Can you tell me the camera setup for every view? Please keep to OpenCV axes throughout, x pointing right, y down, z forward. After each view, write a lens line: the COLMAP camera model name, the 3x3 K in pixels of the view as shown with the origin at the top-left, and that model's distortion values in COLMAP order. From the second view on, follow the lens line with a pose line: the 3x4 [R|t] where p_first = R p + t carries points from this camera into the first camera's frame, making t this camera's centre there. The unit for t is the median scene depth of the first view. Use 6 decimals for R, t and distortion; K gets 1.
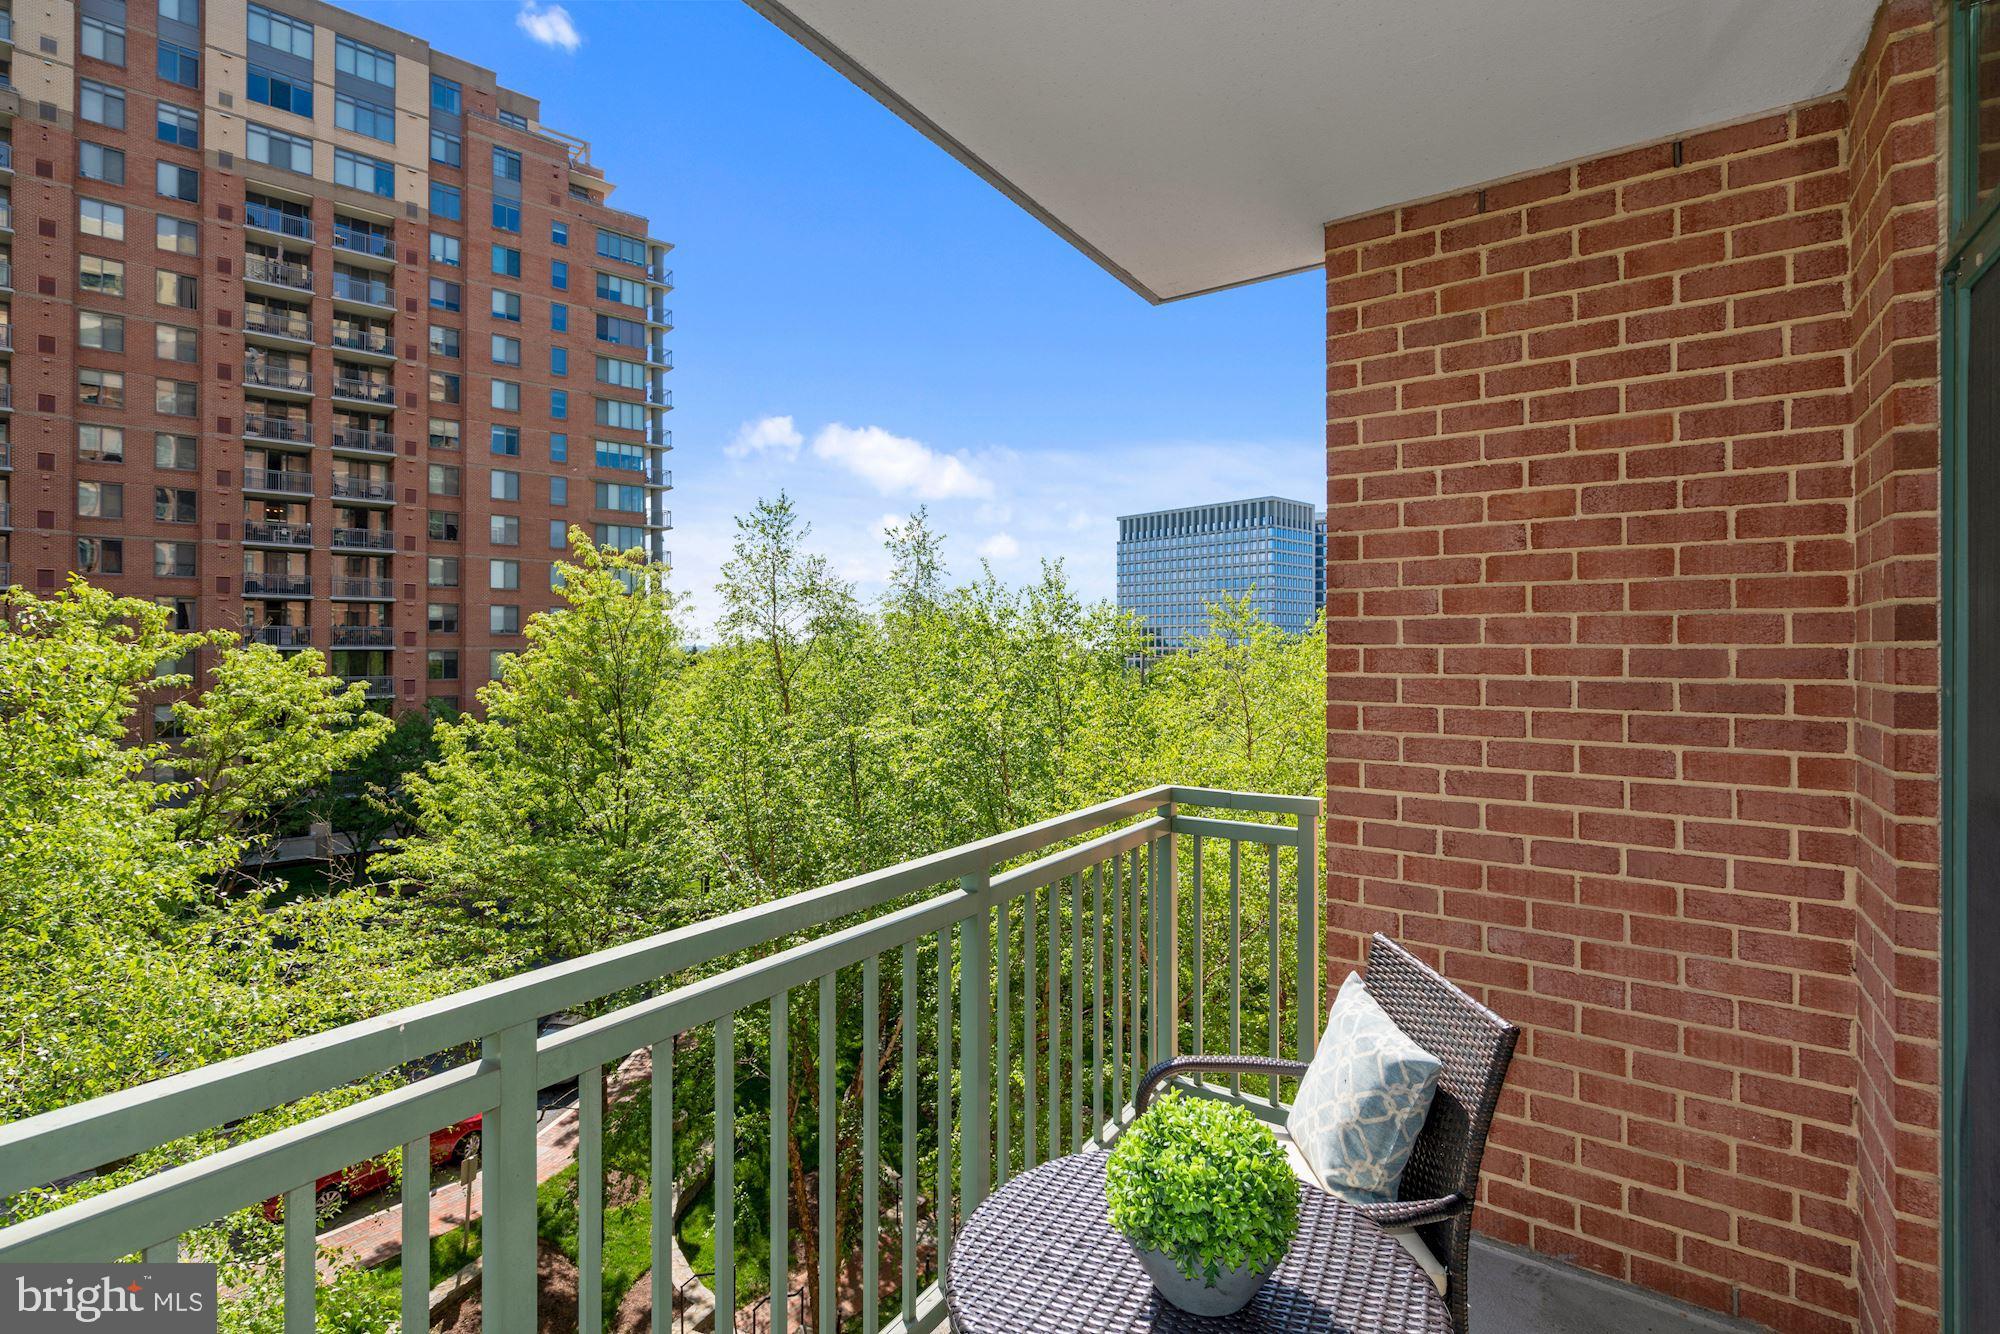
lens RADIAL K [[924.5, 0, 979.0], [0, 924.5, 642.6], [0, 0, 1]] dist [-0.001797, 0.000723]
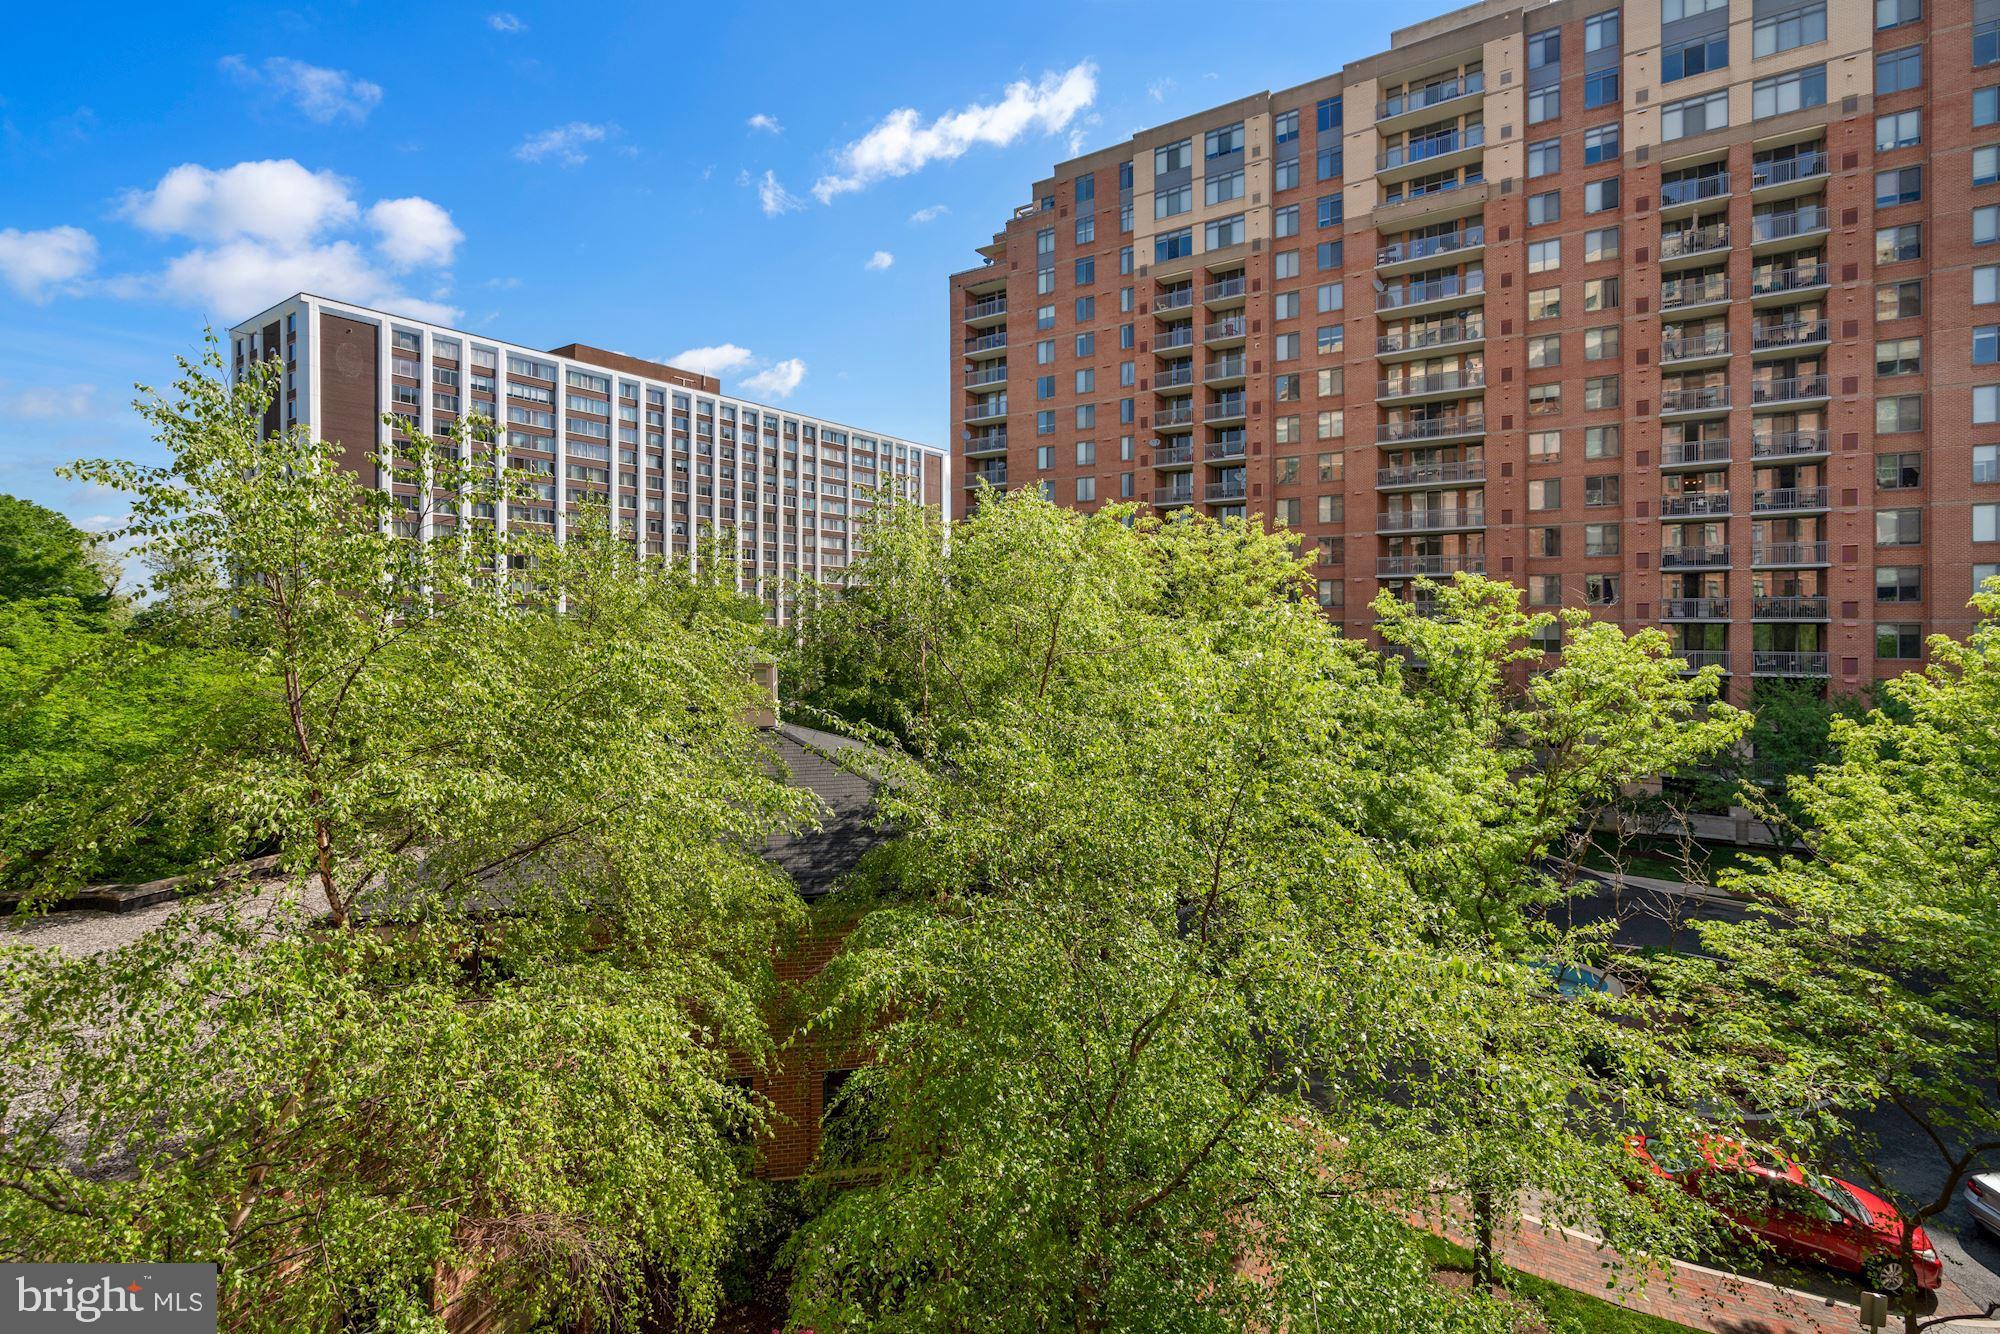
lens RADIAL K [[907.8, 0, 1006.5], [0, 907.8, 617.9], [0, 0, 1]] dist [-0.008725, 0.003855]
pose [[0.247399, -0.000316, -0.968914, -0.001864], [0.006061, 0.999981, 0.001221, -0.002491], [0.968895, -0.006175, 0.247396, 0.043867]]
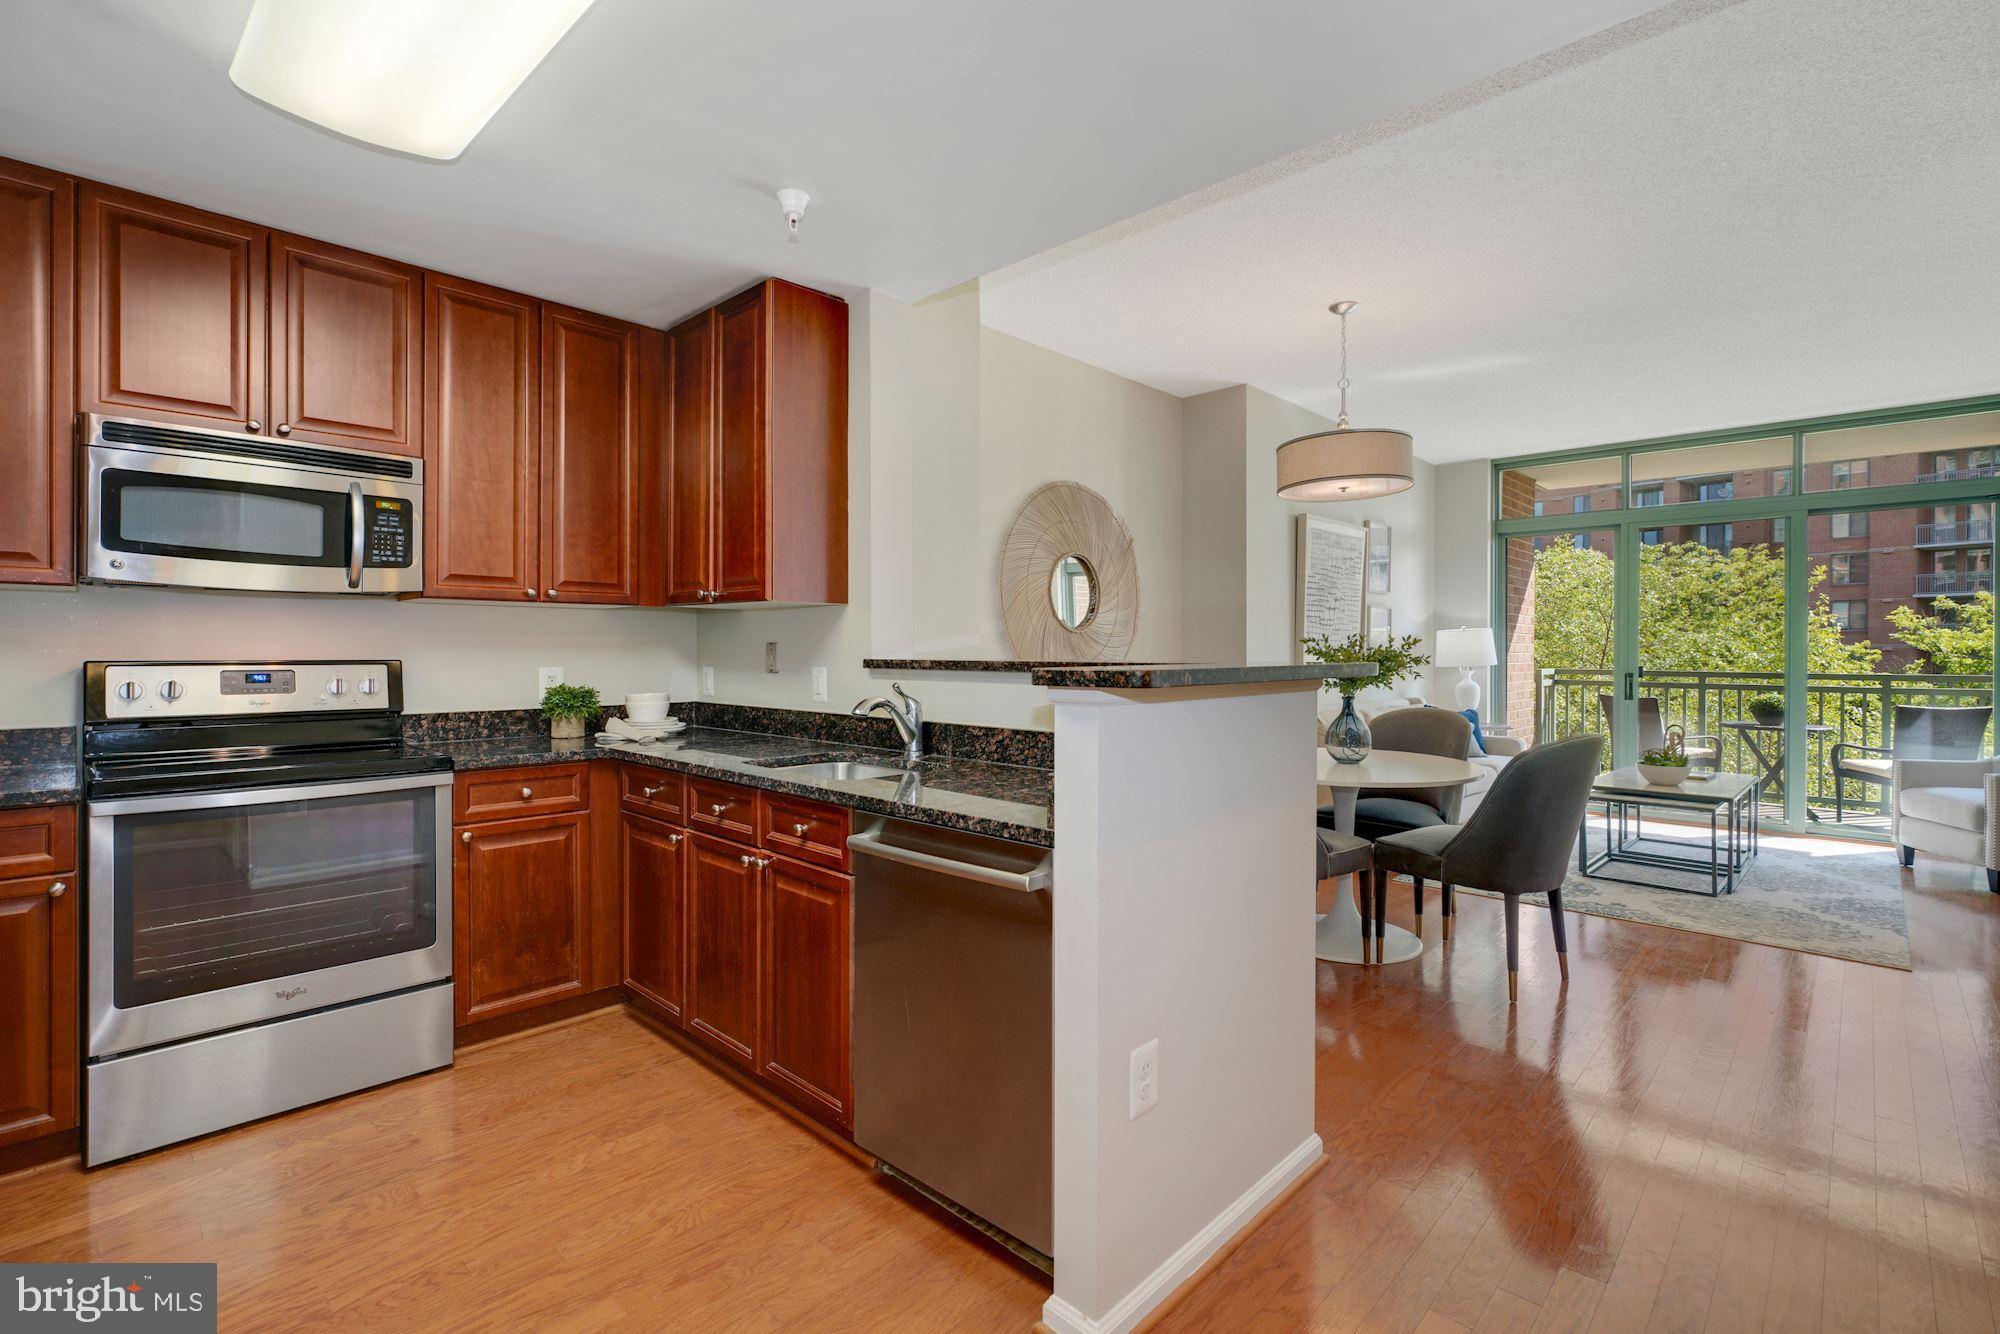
lens RADIAL K [[913.8, 0, 1003.9], [0, 913.8, 653.5], [0, 0, 1]] dist [-0.004420, 0.001688]
pose [[-0.154336, 0.004068, -0.988010, 0.175000], [0.004243, 0.999985, 0.003454, 0.005880], [0.988009, -0.003659, -0.154350, -0.073860]]
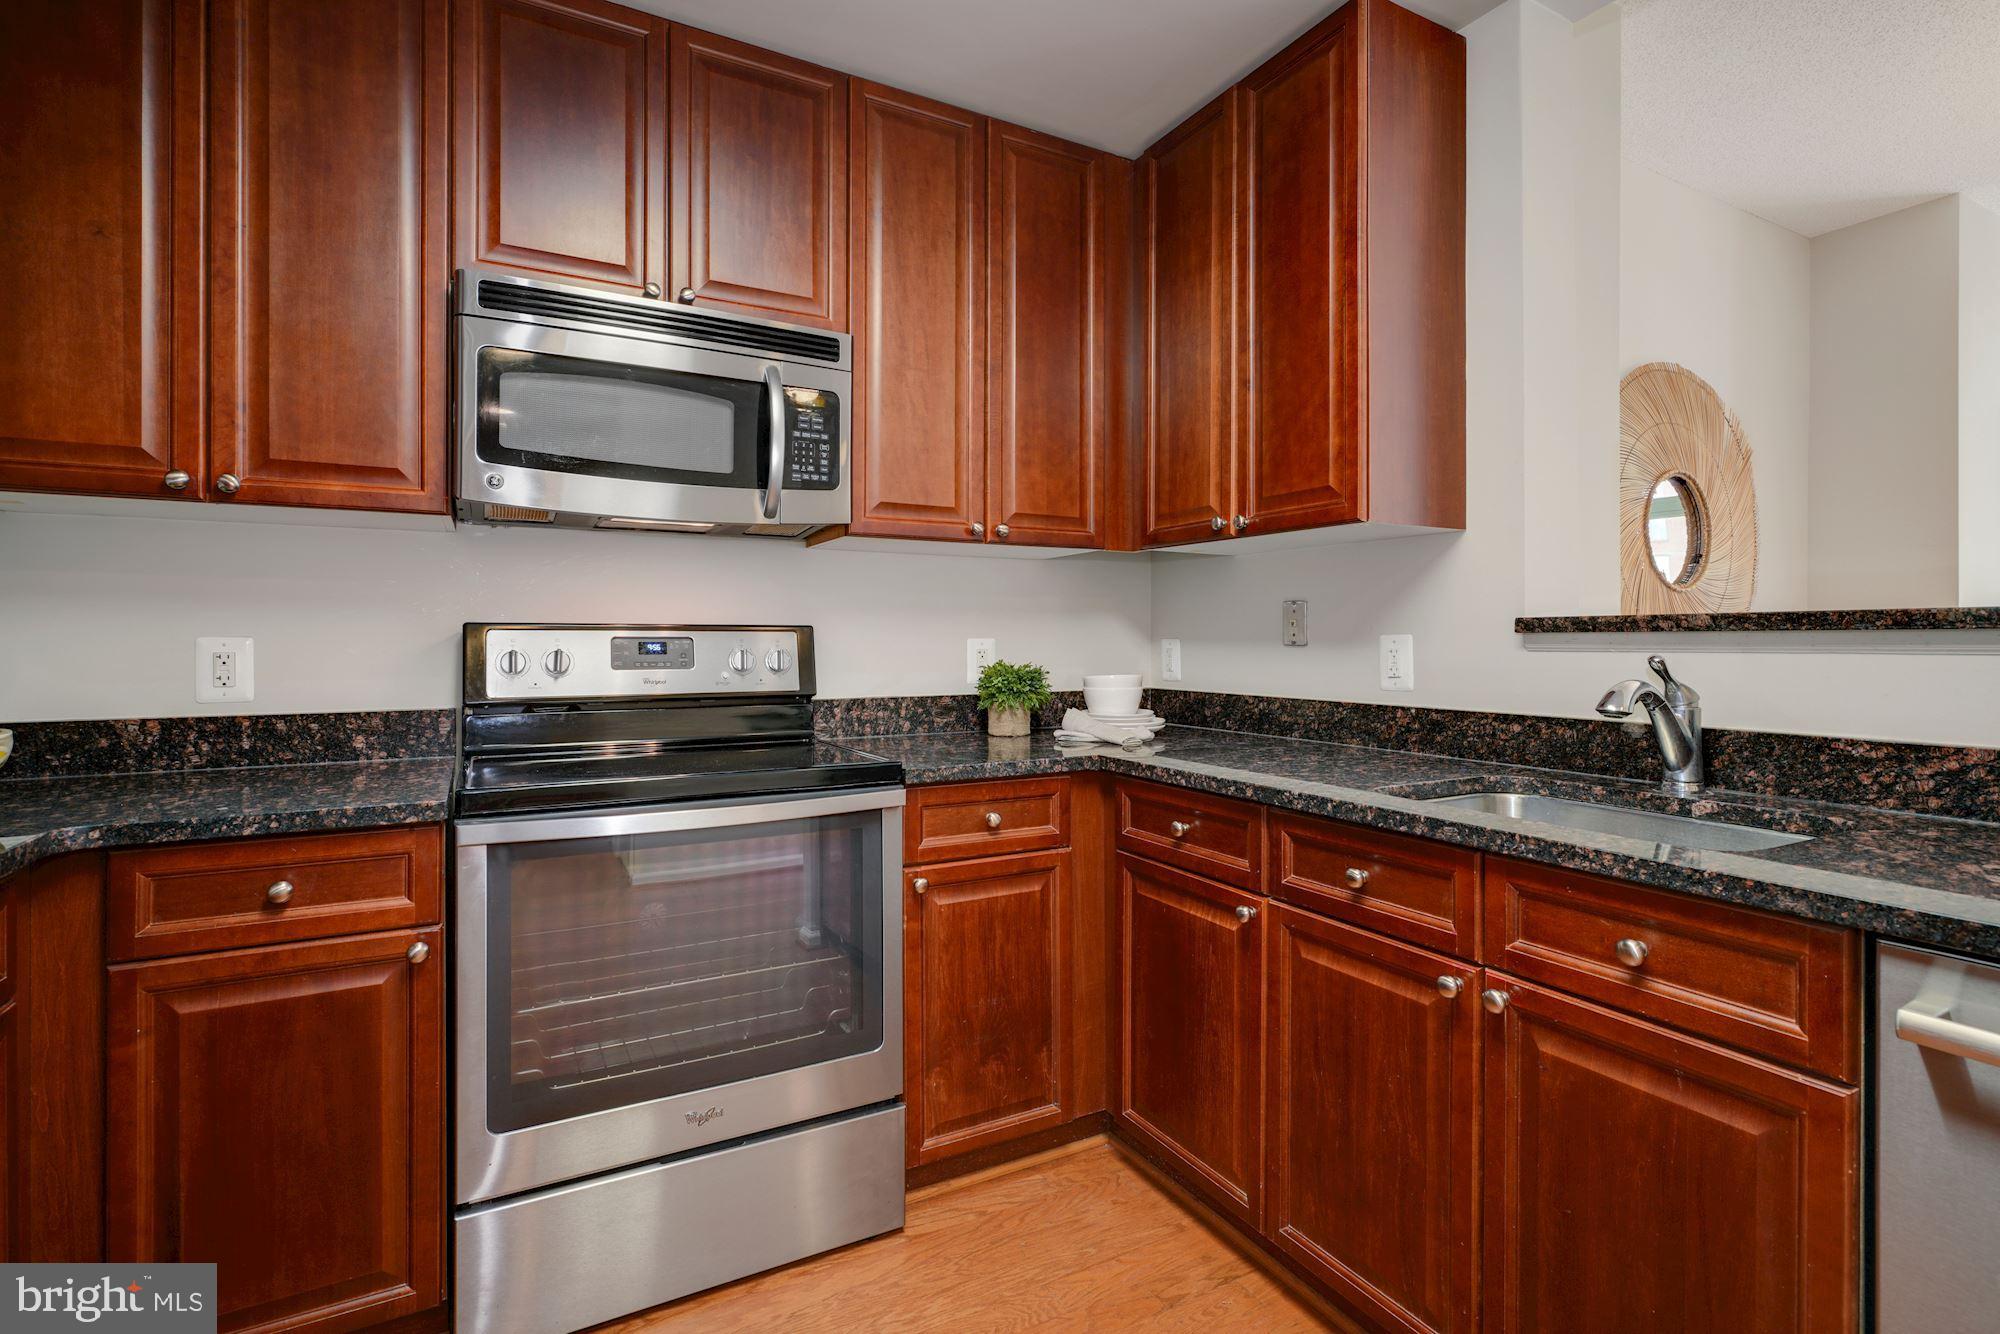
lens RADIAL K [[949.0, 0, 1004.3], [0, 949.0, 641.0], [0, 0, 1]] dist [-0.002526, 0.000881]
pose [[-0.439419, 0.000781, -0.898282, 0.156868], [0.006812, 0.999974, -0.002462, 0.007450], [0.898256, -0.007201, -0.439413, -0.096491]]
